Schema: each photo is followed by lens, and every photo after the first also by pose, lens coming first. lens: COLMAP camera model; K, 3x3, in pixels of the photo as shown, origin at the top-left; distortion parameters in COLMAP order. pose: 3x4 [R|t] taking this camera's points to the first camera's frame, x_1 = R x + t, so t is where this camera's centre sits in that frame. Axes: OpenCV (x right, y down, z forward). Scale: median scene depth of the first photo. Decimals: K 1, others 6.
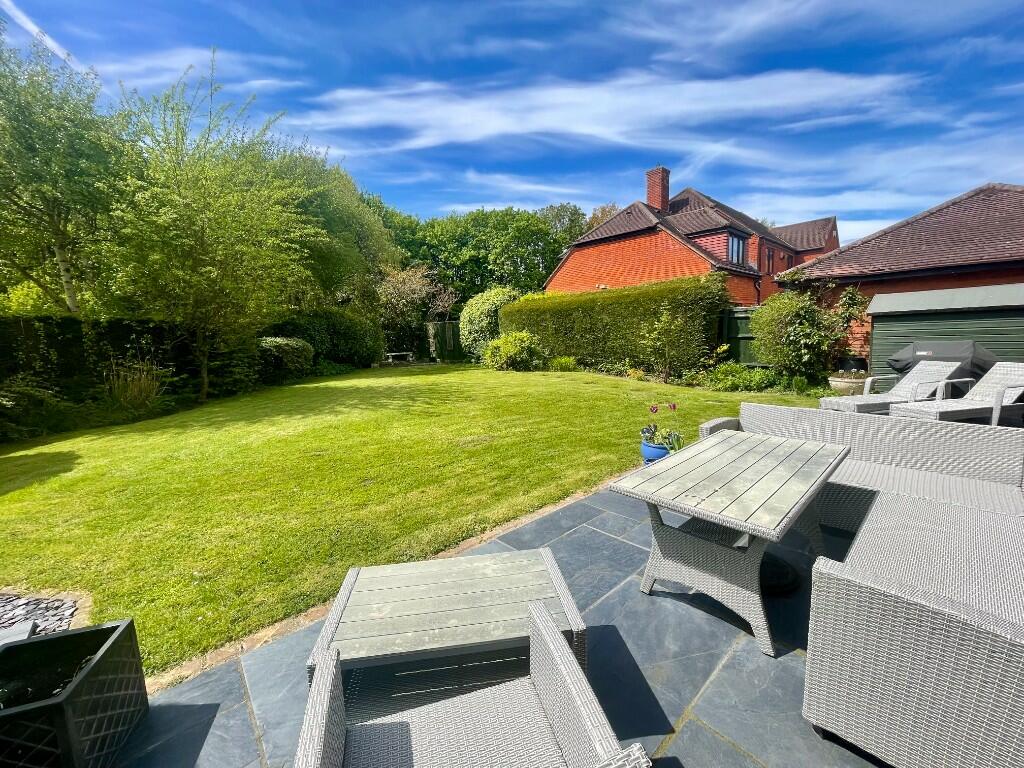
lens RADIAL K [[409.7, 0, 510.3], [0, 409.7, 379.4], [0, 0, 1]] dist [-0.001785, -0.000073]
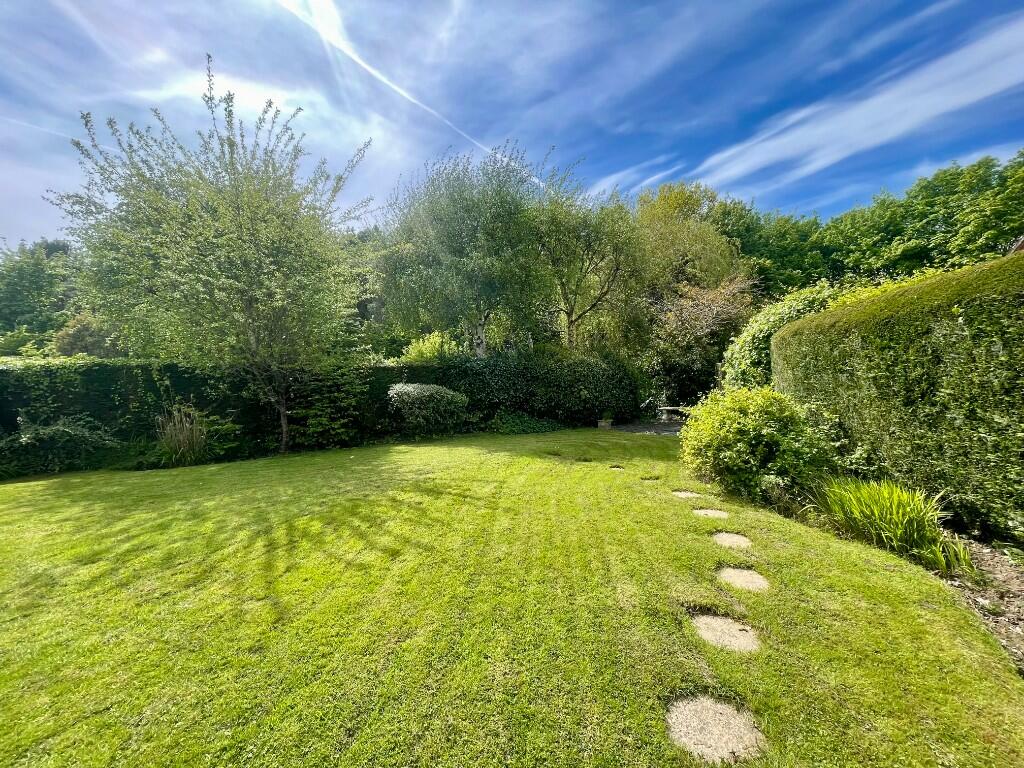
lens RADIAL K [[412.1, 0, 511.8], [0, 412.1, 381.7], [0, 0, 1]] dist [-0.002193, 0.000262]
pose [[0.571786, 0.030145, -0.819849, 0.073047], [-0.101538, 0.994242, -0.034259, -0.030575], [0.814095, 0.102835, 0.571554, 0.213280]]
